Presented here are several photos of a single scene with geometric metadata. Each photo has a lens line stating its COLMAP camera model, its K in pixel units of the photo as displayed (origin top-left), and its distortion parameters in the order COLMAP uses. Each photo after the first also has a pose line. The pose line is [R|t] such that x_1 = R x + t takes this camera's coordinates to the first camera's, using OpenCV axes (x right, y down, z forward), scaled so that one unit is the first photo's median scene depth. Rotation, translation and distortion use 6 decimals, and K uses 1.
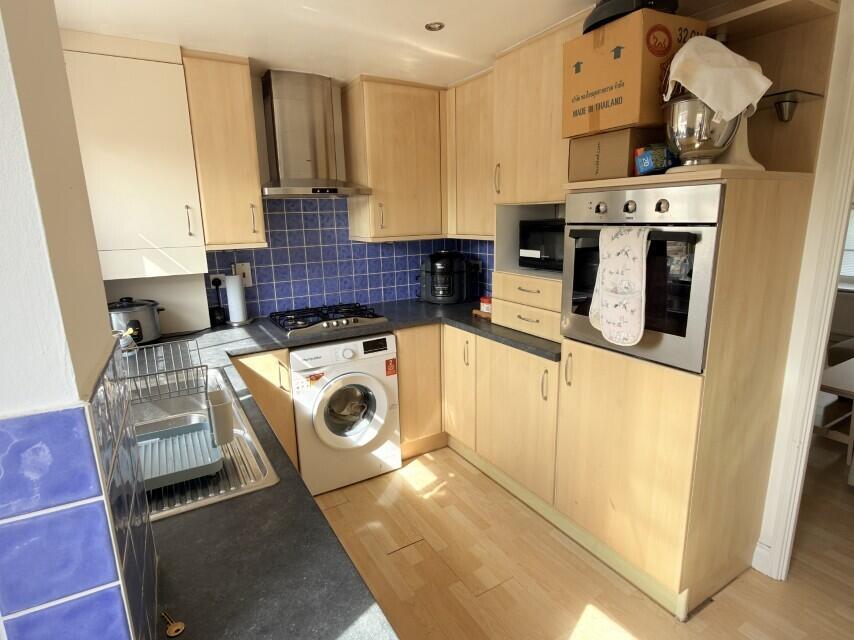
lens RADIAL K [[464.2, 0, 427.0], [0, 464.2, 320.0], [0, 0, 1]] dist [0.001737, 0.000766]
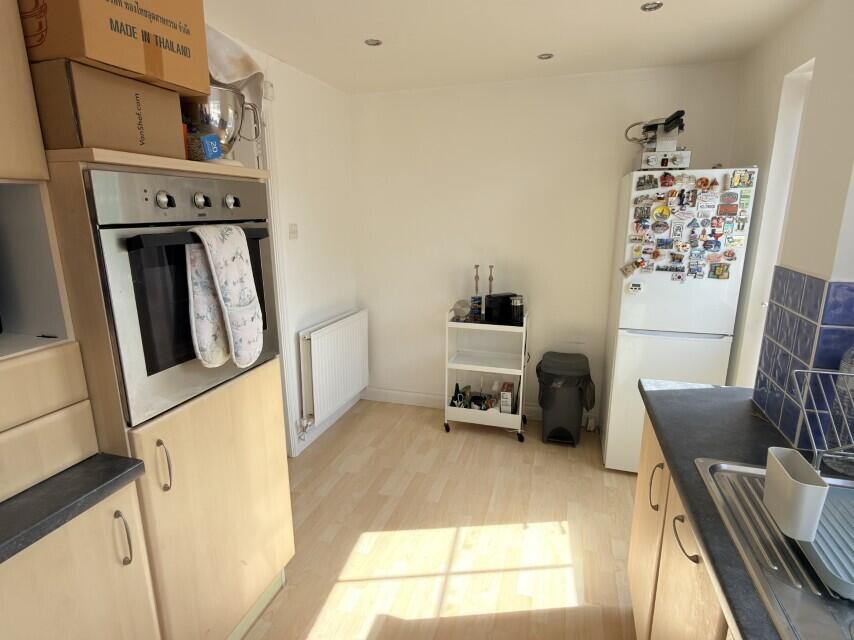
lens RADIAL K [[464.2, 0, 427.0], [0, 464.2, 320.0], [0, 0, 1]] dist [0.001737, 0.000766]
pose [[-0.679024, -0.145169, 0.719620, -0.396808], [0.180236, 0.917284, 0.355112, -0.261601], [-0.711647, 0.370831, -0.596693, 1.238763]]
